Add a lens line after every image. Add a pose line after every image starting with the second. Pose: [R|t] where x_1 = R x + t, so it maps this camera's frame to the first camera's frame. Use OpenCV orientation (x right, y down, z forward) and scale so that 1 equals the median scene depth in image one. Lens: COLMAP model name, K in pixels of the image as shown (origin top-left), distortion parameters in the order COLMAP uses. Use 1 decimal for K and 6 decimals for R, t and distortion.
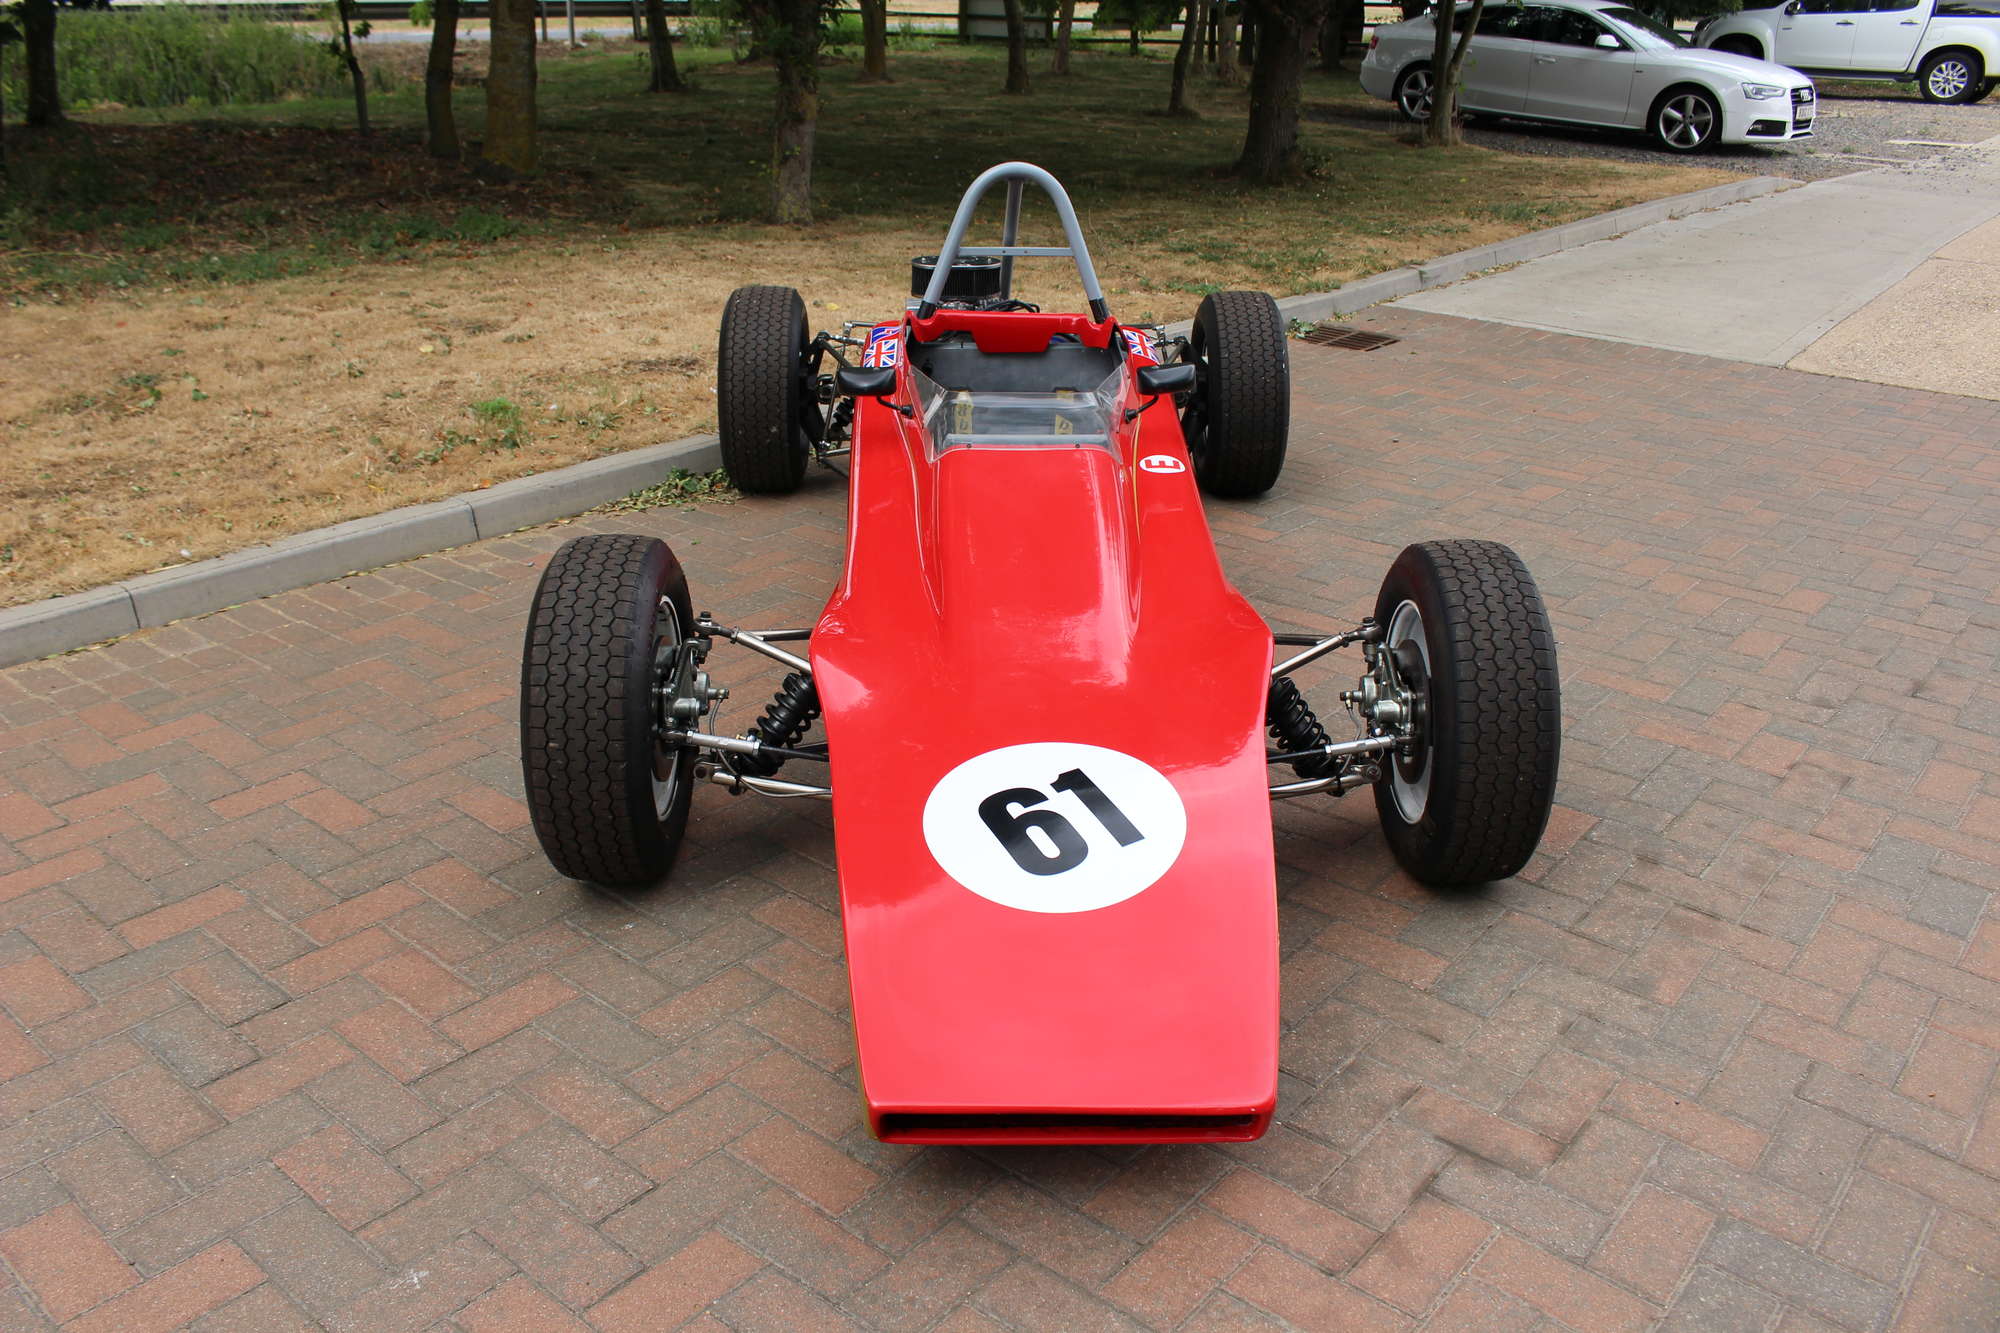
lens RADIAL K [[1665.4, 0, 966.7], [0, 1665.4, 652.8], [0, 0, 1]] dist [-0.154821, 0.129895]
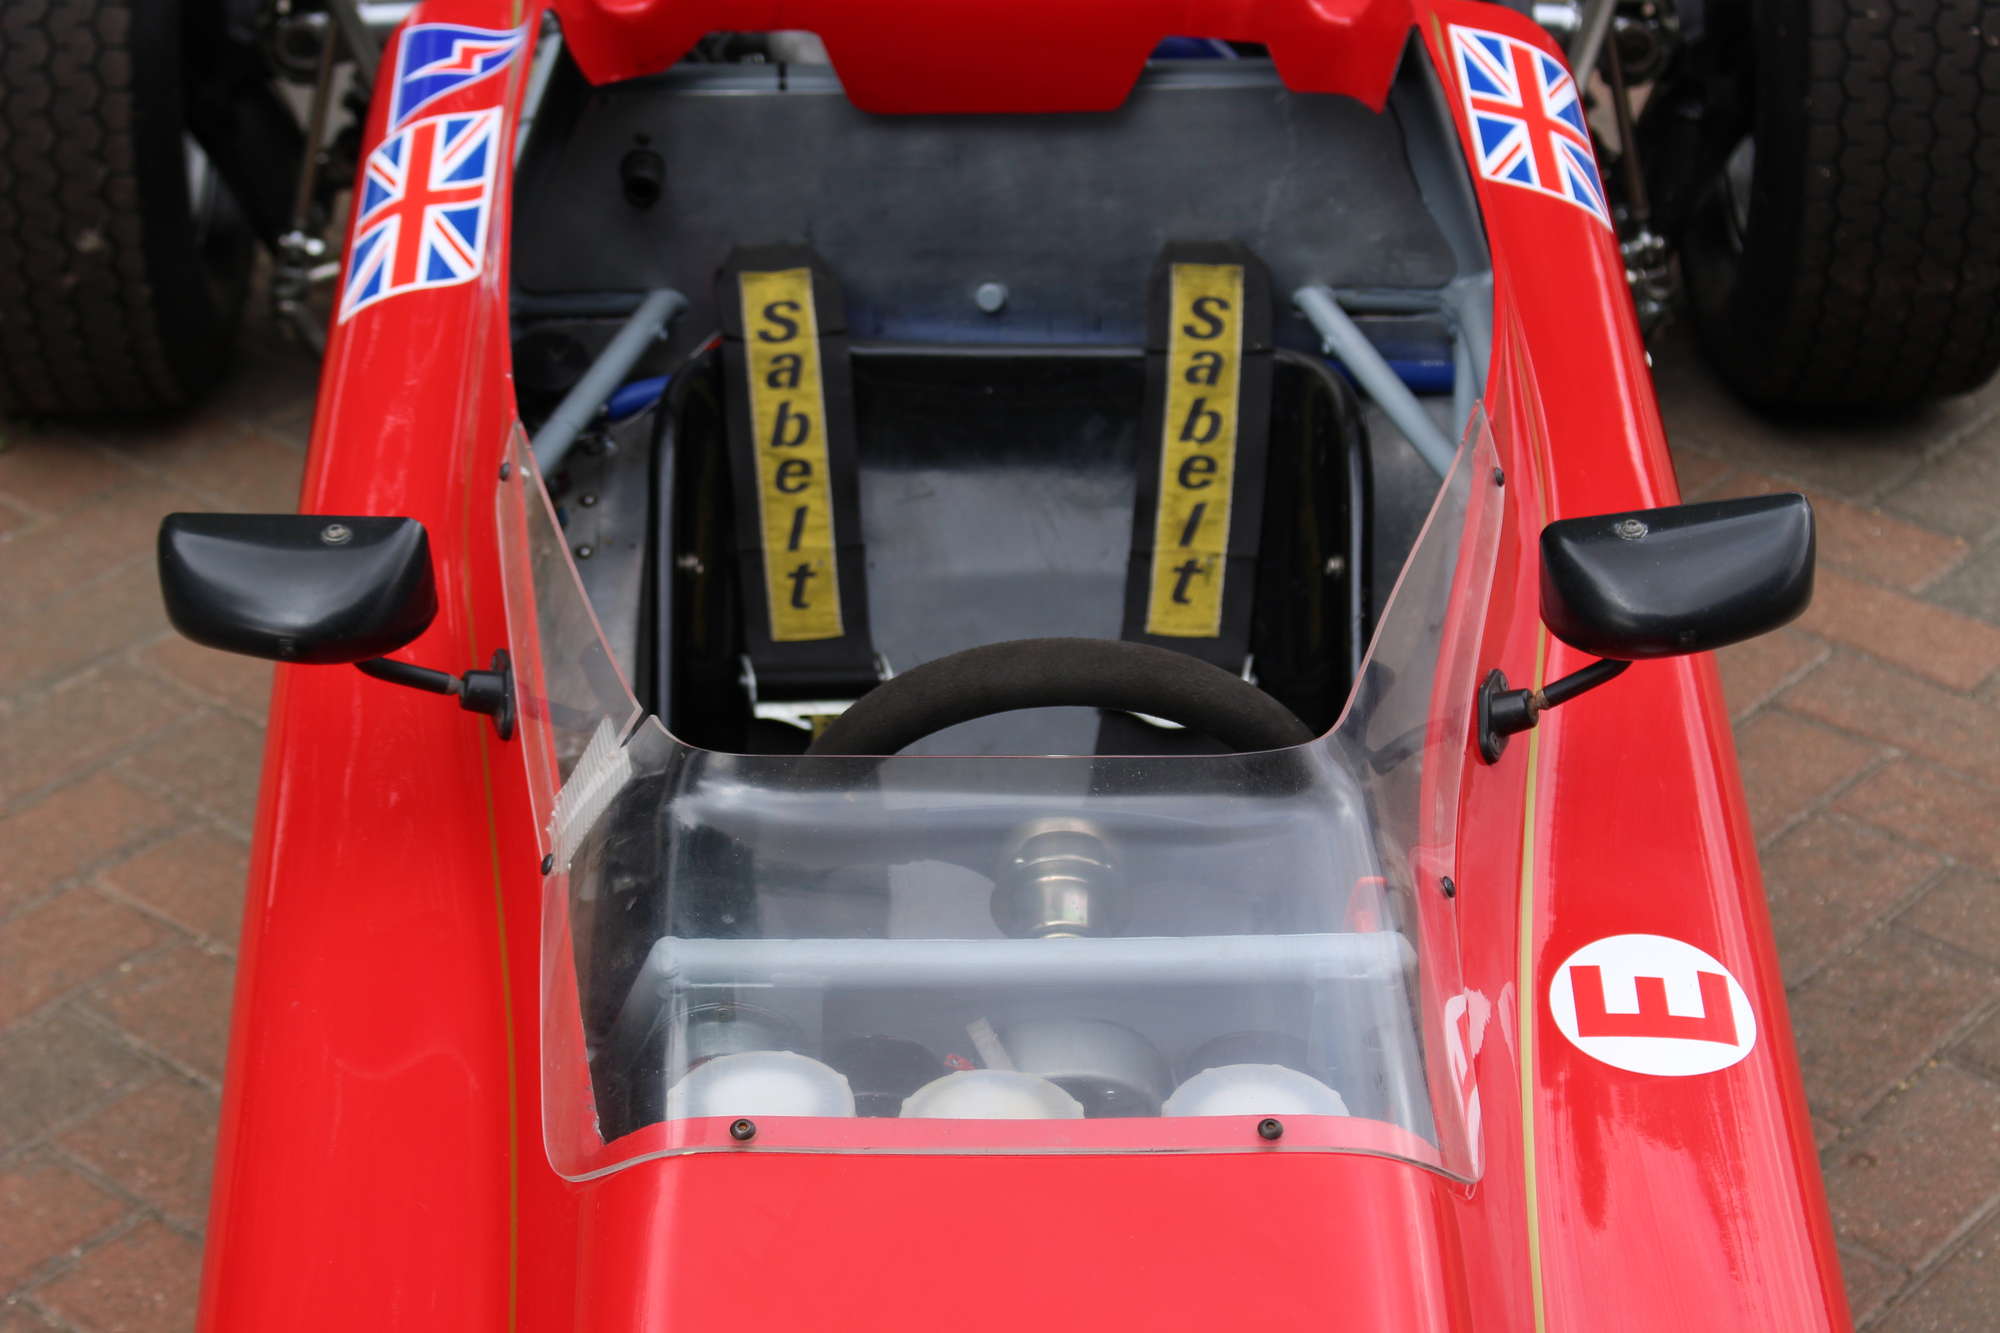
lens RADIAL K [[4348.1, 0, 998.6], [0, 4348.1, 664.9], [0, 0, 1]] dist [0.018164, 0.000000]
pose [[0.999909, -0.006136, 0.012022, 0.017049], [0.004248, 0.988493, 0.151206, -0.163316], [-0.012811, -0.151141, 0.988429, 0.297068]]
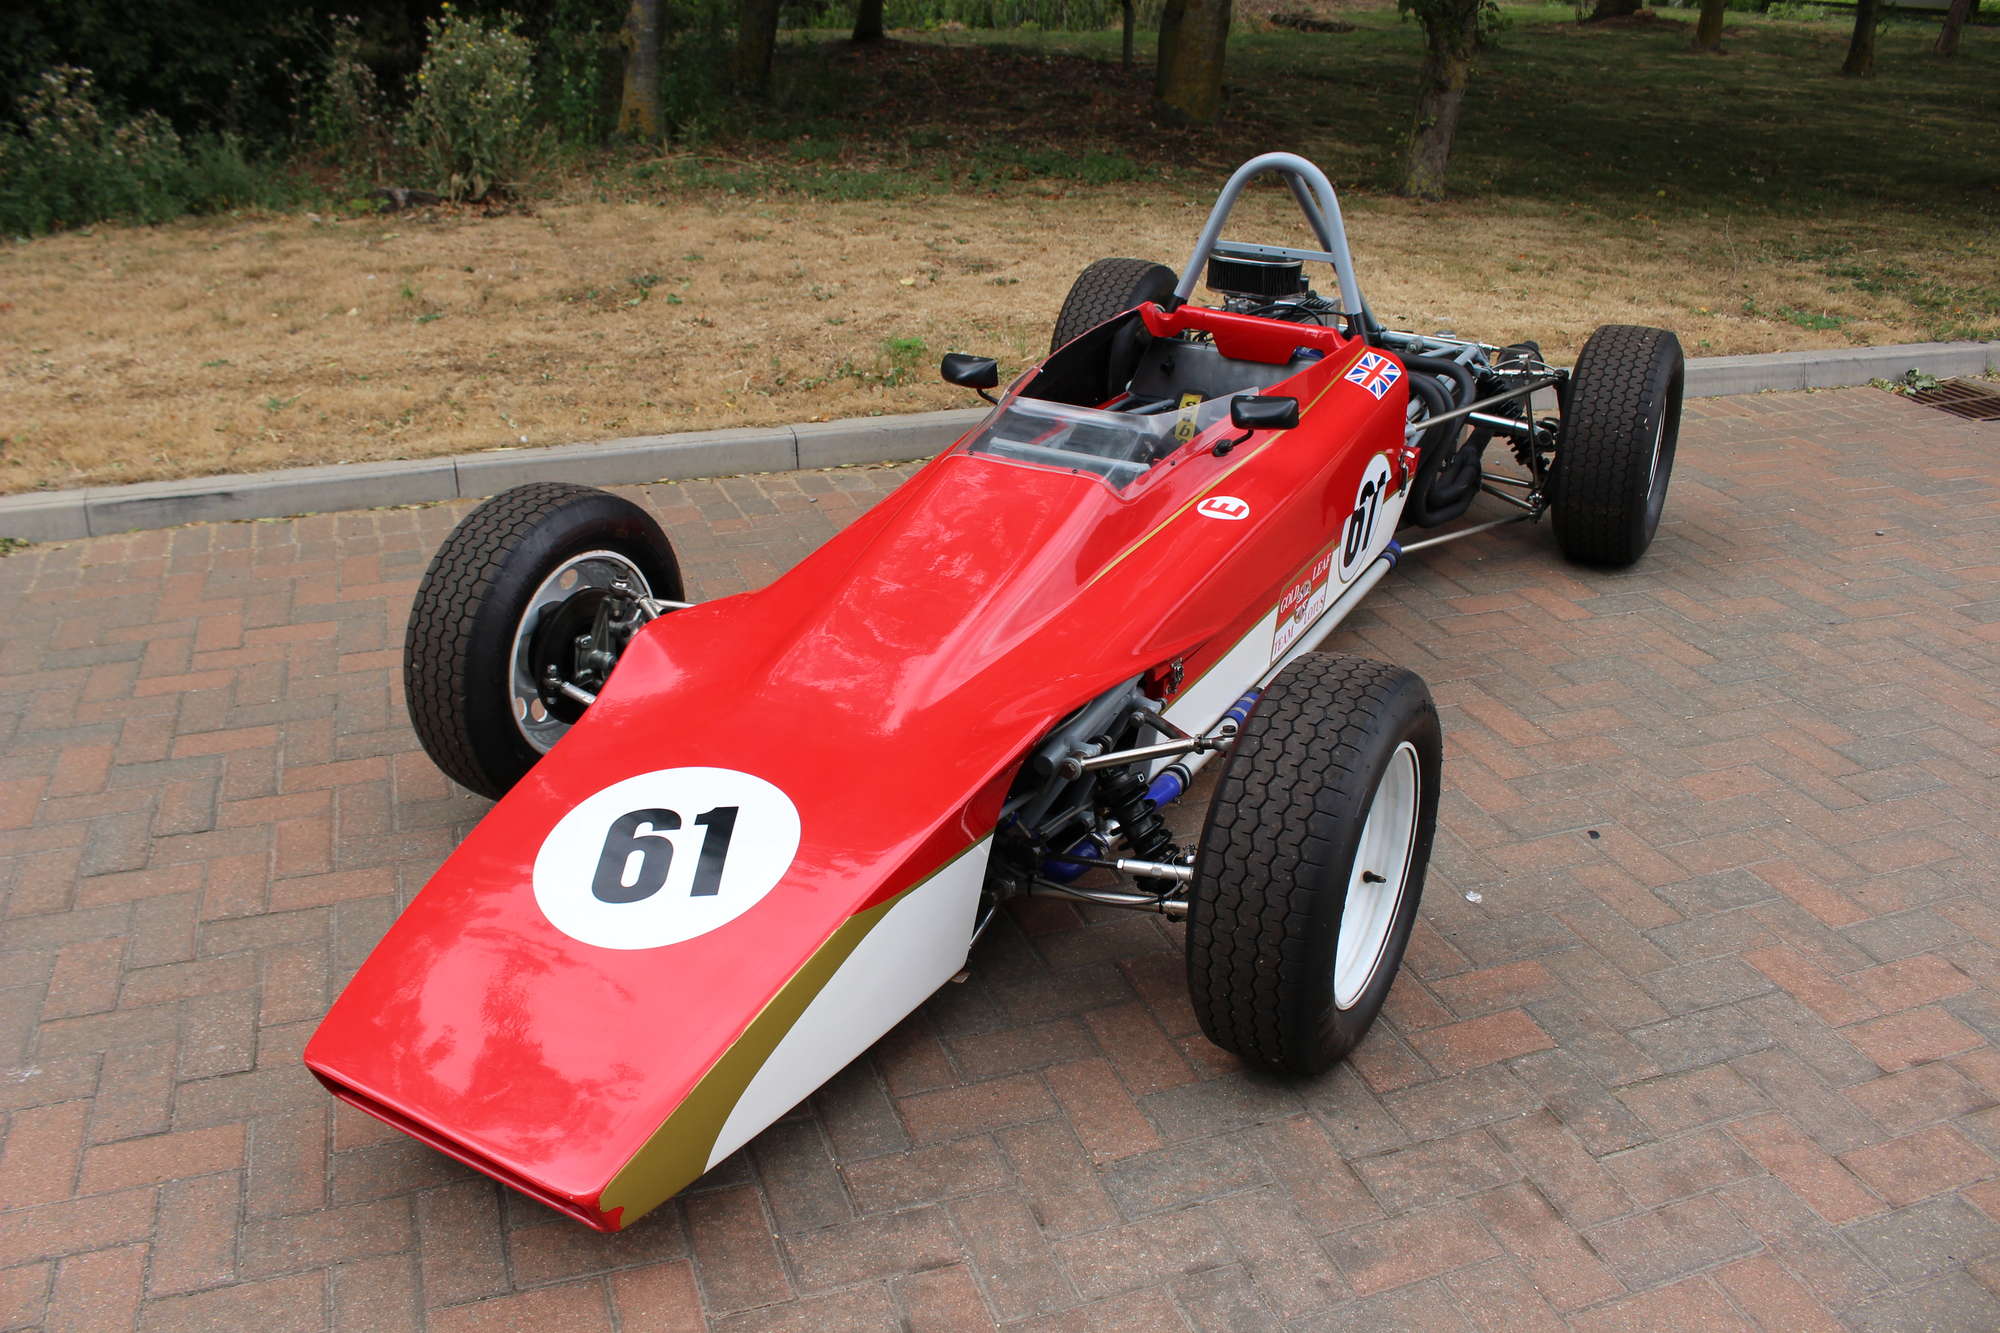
lens RADIAL K [[1665.4, 0, 974.4], [0, 1665.4, 633.3], [0, 0, 1]] dist [-0.154821, 0.129895]
pose [[0.864083, 0.203098, -0.460556, 0.283817], [-0.193335, 0.978713, 0.068868, -0.055803], [0.464739, 0.029534, 0.884955, 0.106213]]
